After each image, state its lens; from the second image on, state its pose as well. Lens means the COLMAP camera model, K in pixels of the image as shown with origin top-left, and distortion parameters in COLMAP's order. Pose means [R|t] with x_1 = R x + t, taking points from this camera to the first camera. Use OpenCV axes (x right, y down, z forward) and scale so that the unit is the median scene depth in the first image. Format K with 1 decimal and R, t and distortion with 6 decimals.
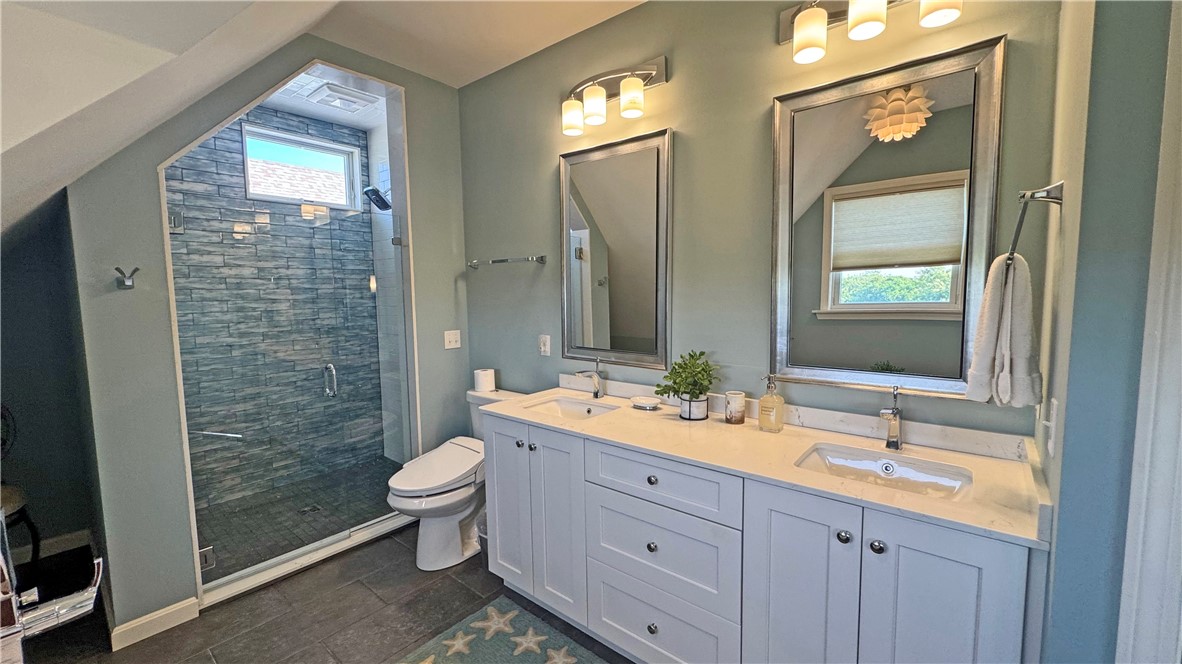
lens RADIAL K [[471.9, 0, 591.5], [0, 471.9, 332.3], [0, 0, 1]] dist [-0.002757, 0.000440]
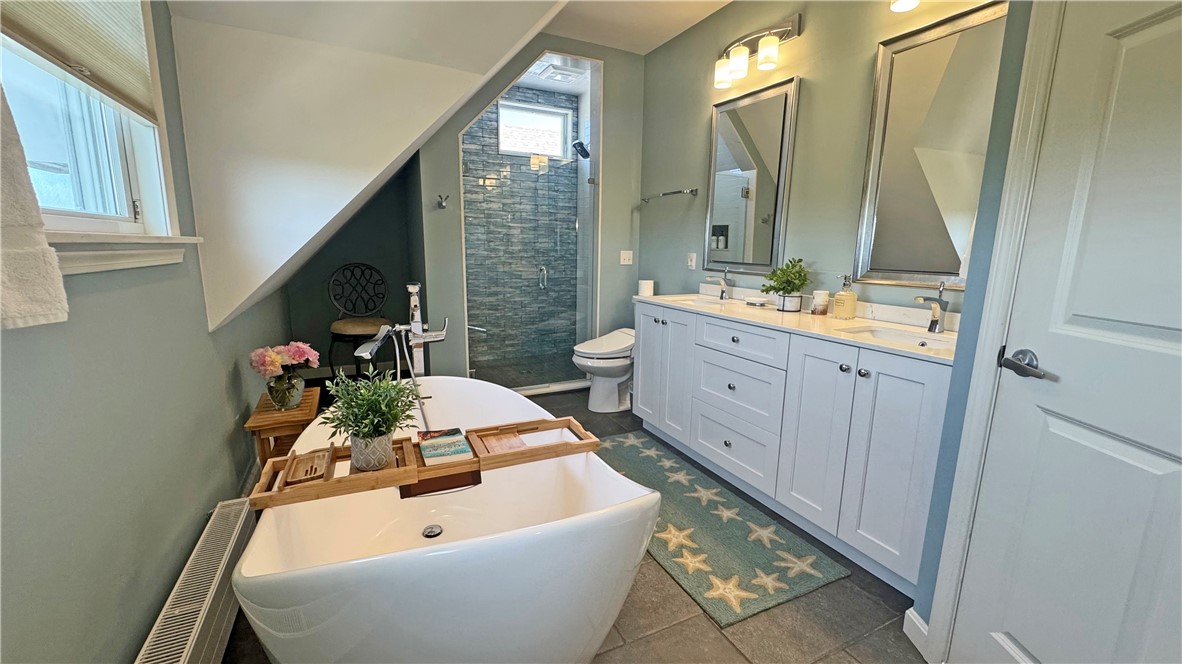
lens RADIAL K [[471.9, 0, 591.7], [0, 471.9, 332.0], [0, 0, 1]] dist [-0.002757, 0.000440]
pose [[0.915315, 0.101533, -0.389730, 0.170019], [-0.064366, 0.992140, 0.107306, 0.098426], [0.397562, -0.073134, 0.914656, -0.287420]]
